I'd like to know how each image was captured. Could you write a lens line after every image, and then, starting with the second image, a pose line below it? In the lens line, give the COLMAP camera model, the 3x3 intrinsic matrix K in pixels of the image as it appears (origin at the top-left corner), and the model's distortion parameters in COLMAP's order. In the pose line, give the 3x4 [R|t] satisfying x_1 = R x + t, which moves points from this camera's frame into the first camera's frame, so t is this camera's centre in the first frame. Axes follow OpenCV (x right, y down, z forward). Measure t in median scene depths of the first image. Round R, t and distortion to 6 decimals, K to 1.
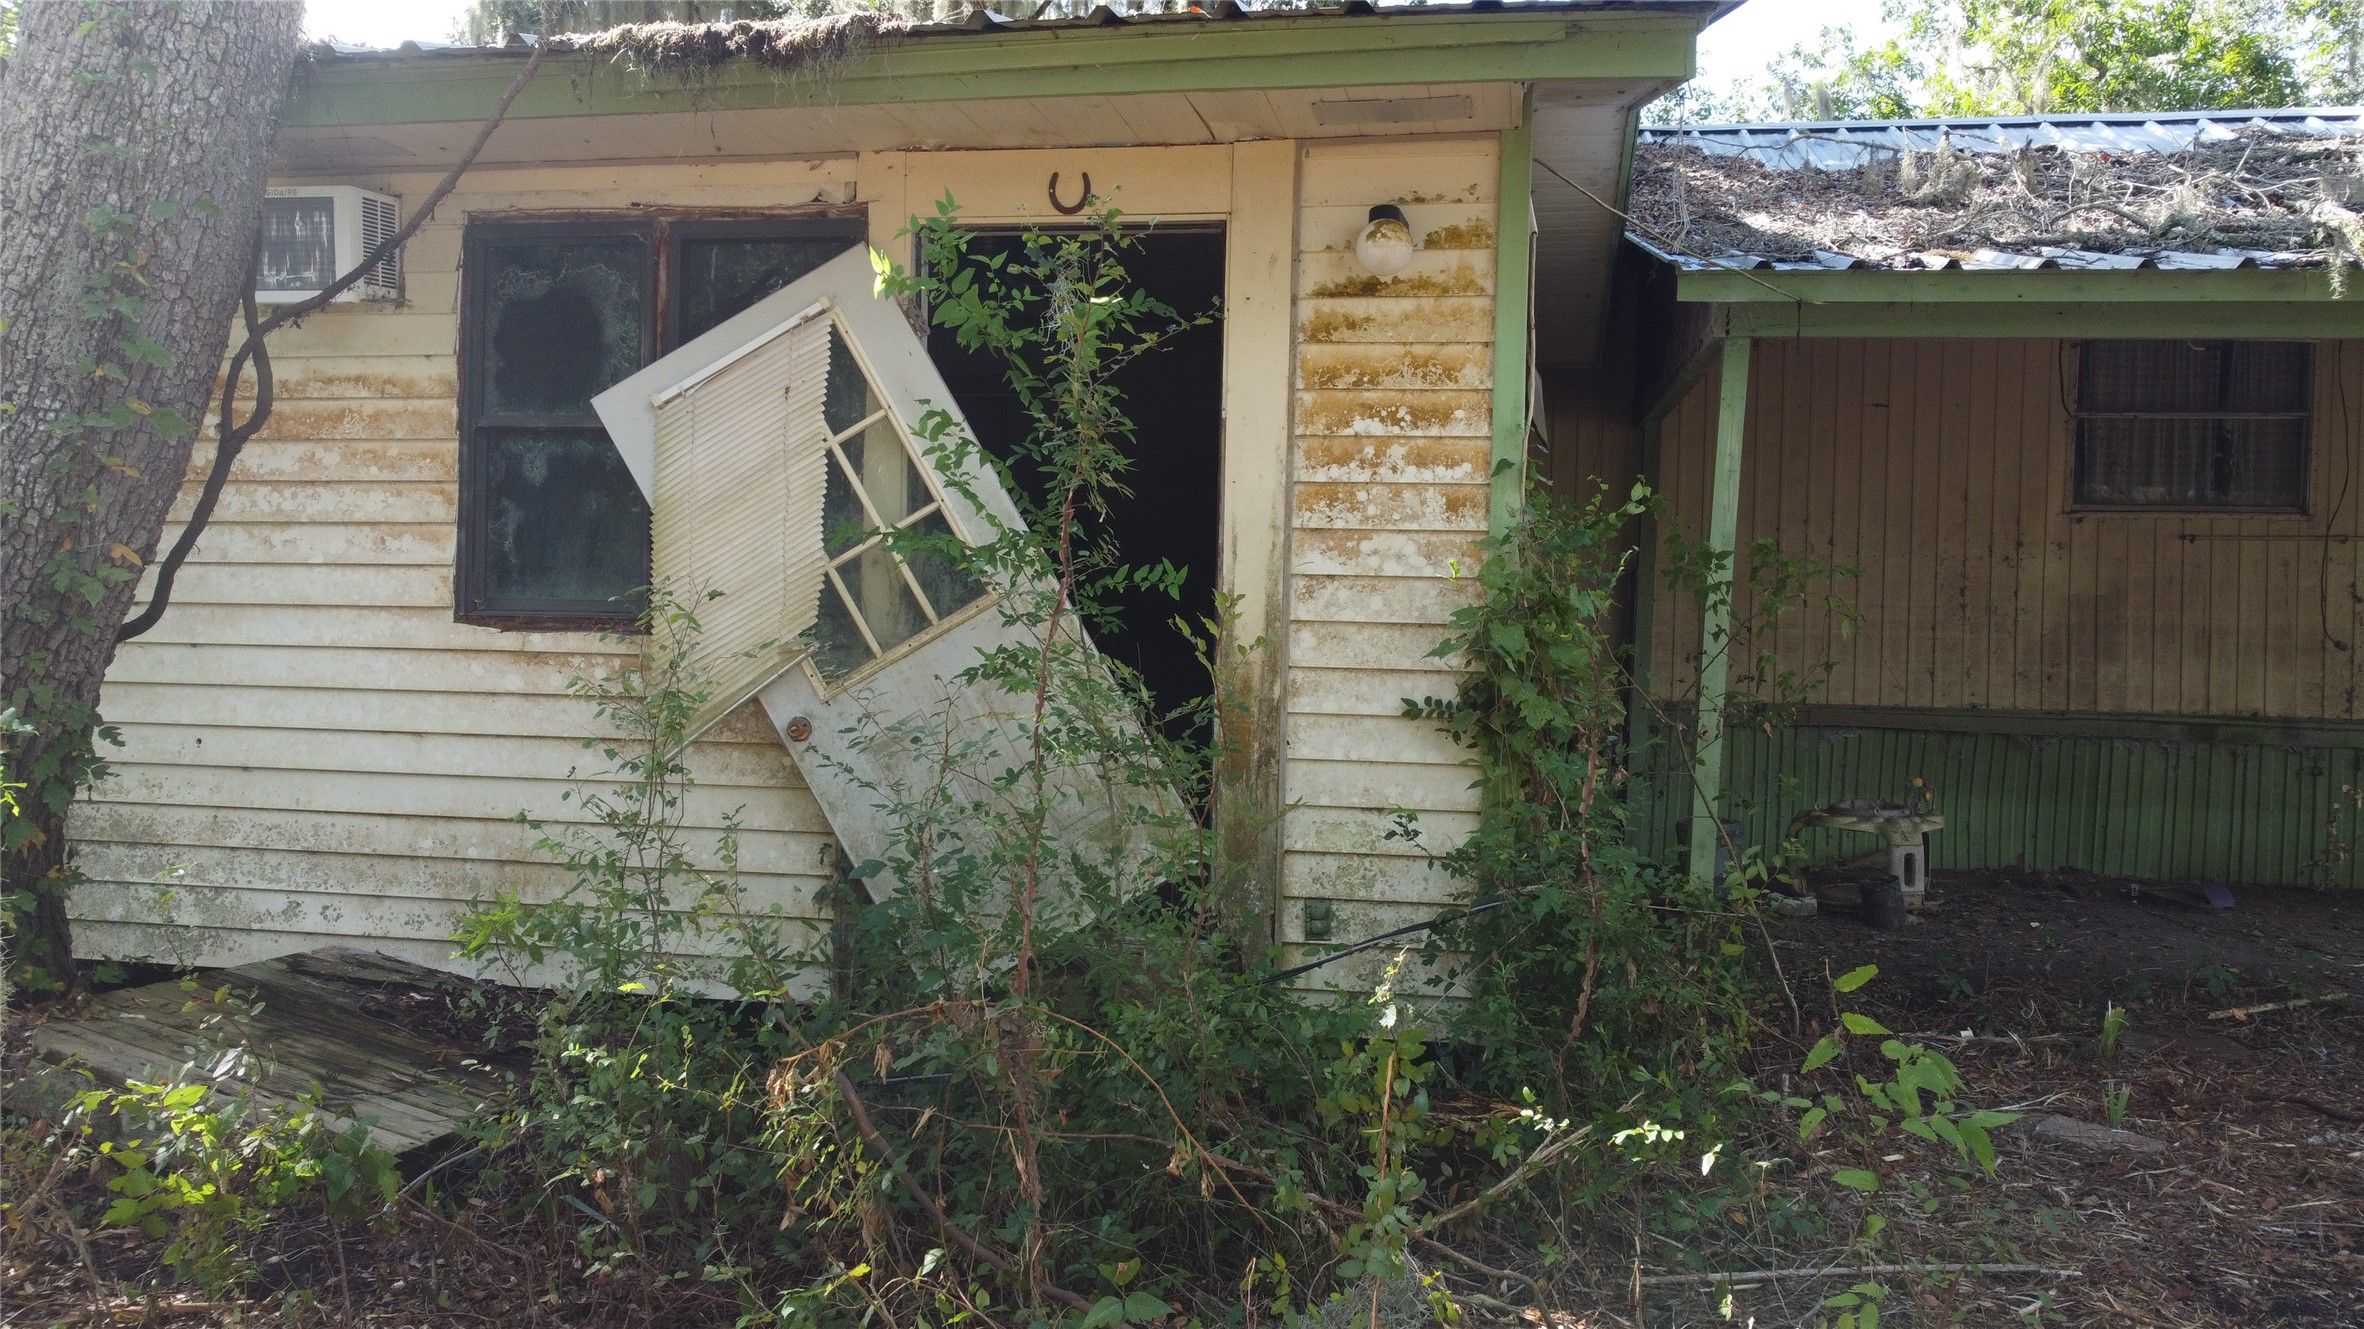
lens RADIAL K [[1764.8, 0, 1174.4], [0, 1764.8, 669.6], [0, 0, 1]] dist [0.003458, 0.001801]
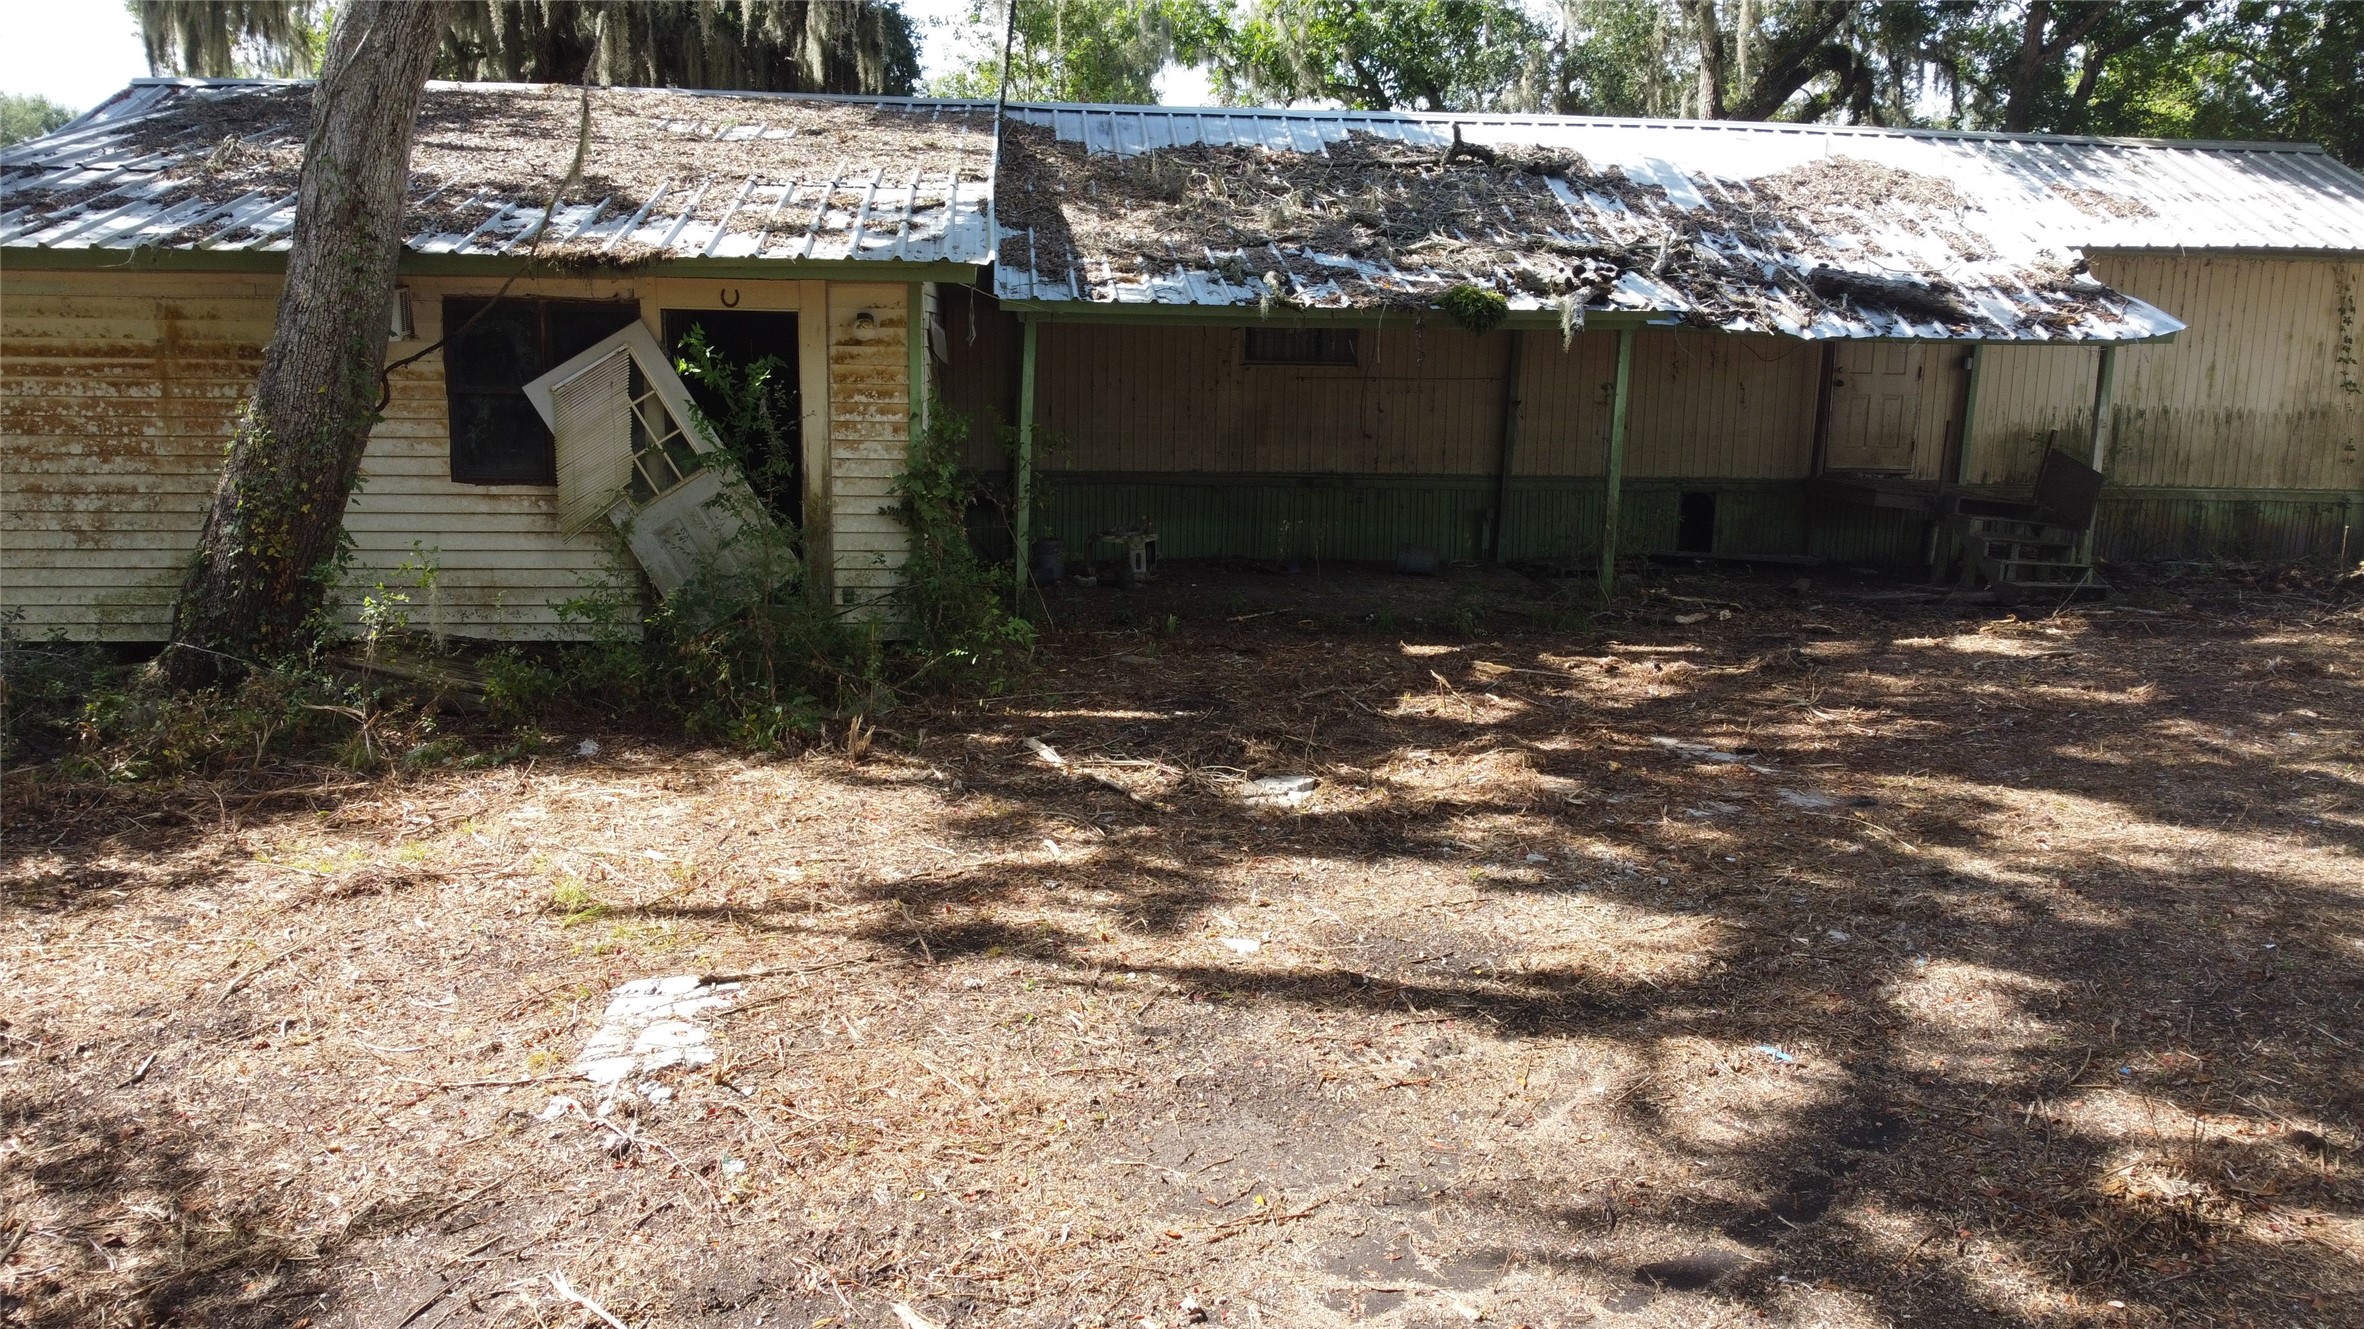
lens RADIAL K [[1764.8, 0, 1174.4], [0, 1764.8, 669.6], [0, 0, 1]] dist [0.003458, 0.001801]
pose [[0.962460, -0.057593, 0.265243, -0.143664], [0.010645, 0.984486, 0.175139, -0.188028], [-0.271215, -0.165741, 0.948141, -1.515826]]
